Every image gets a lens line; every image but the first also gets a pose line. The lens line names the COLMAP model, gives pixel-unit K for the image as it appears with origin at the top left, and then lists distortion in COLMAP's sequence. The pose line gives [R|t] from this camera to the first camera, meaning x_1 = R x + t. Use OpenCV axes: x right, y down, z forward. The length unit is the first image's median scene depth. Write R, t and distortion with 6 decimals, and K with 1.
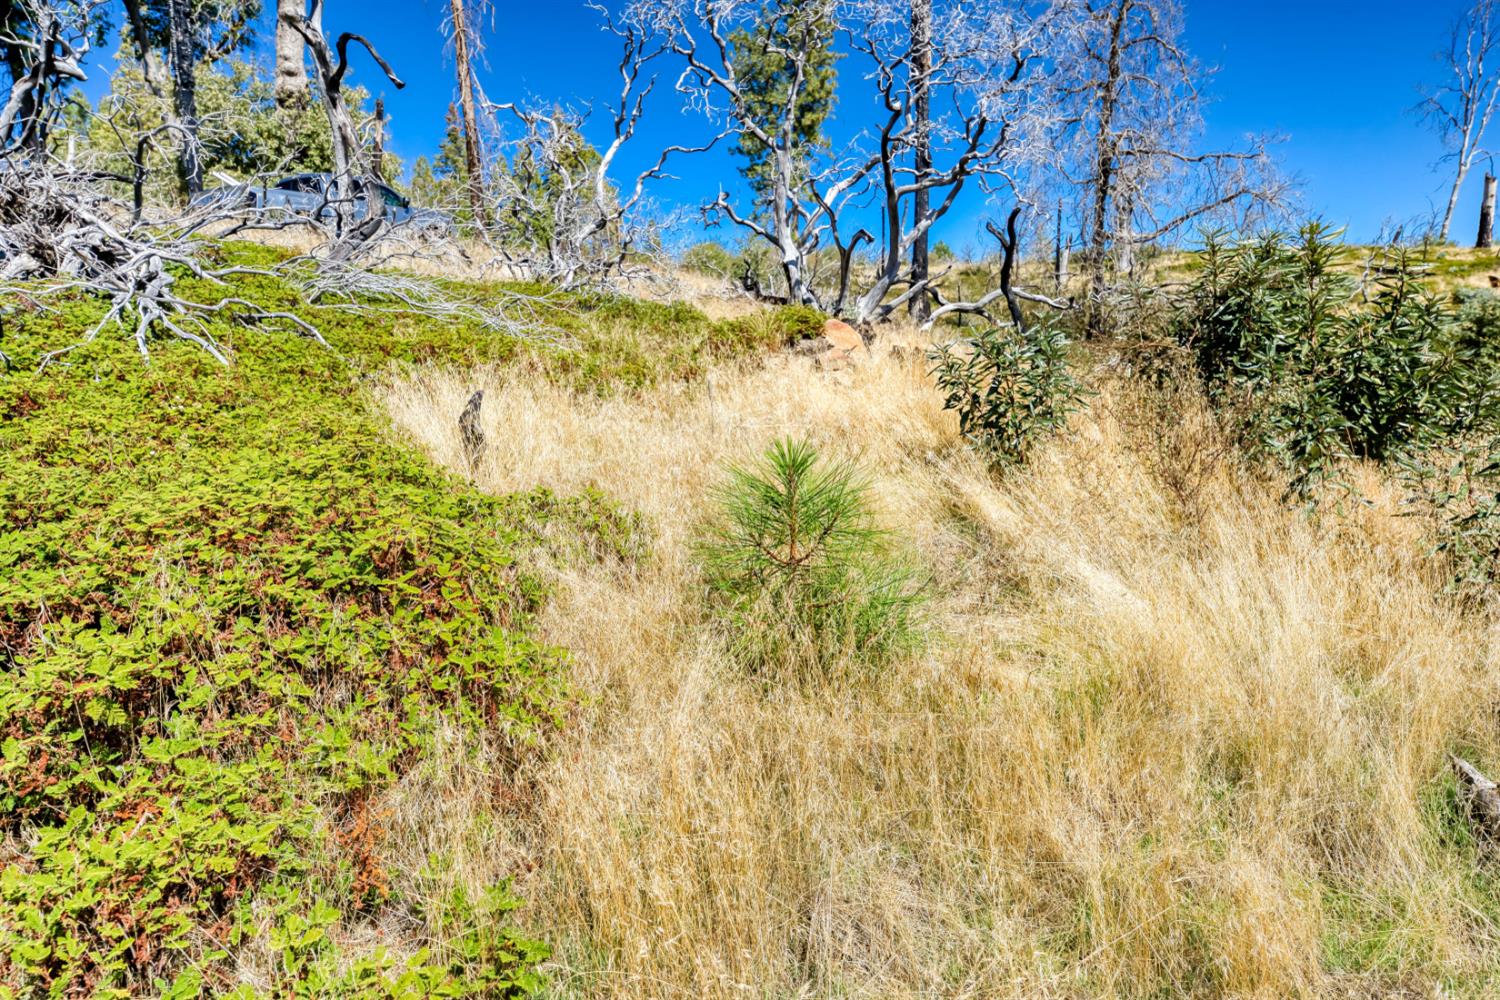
lens RADIAL K [[999.1, 0, 735.0], [0, 999.1, 458.6], [0, 0, 1]] dist [0.034630, 0.002449]
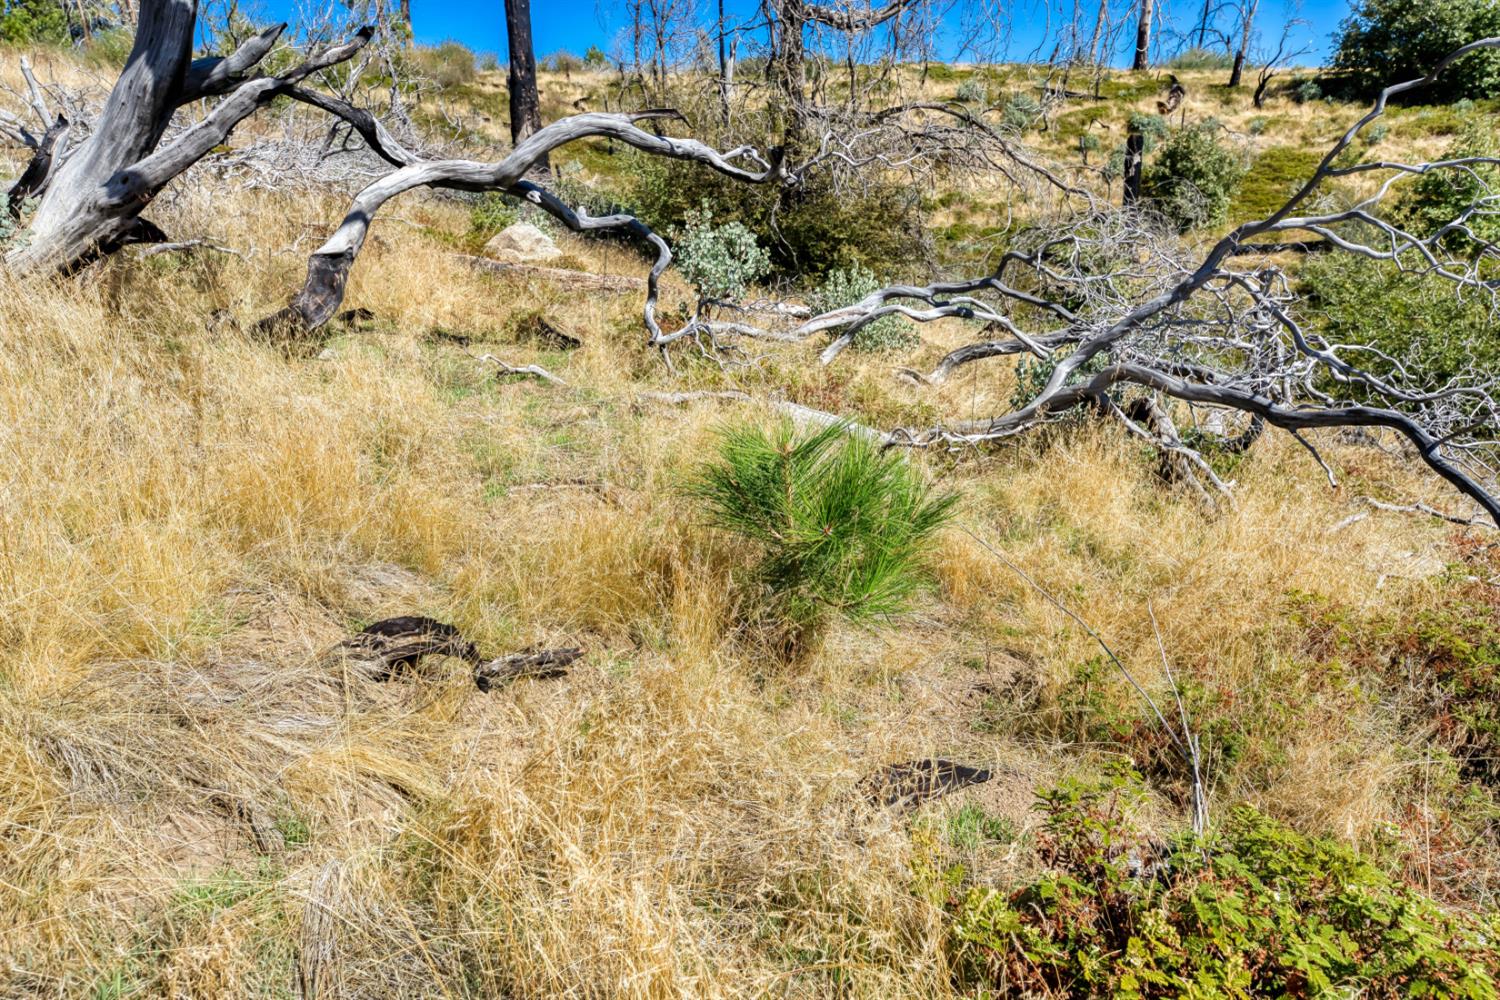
lens RADIAL K [[999.1, 0, 735.0], [0, 999.1, 458.6], [0, 0, 1]] dist [0.034630, 0.002449]
pose [[0.949408, -0.089414, 0.301048, 0.063121], [0.036209, 0.983385, 0.177885, -0.035377], [-0.311952, -0.157985, 0.936871, 0.200361]]
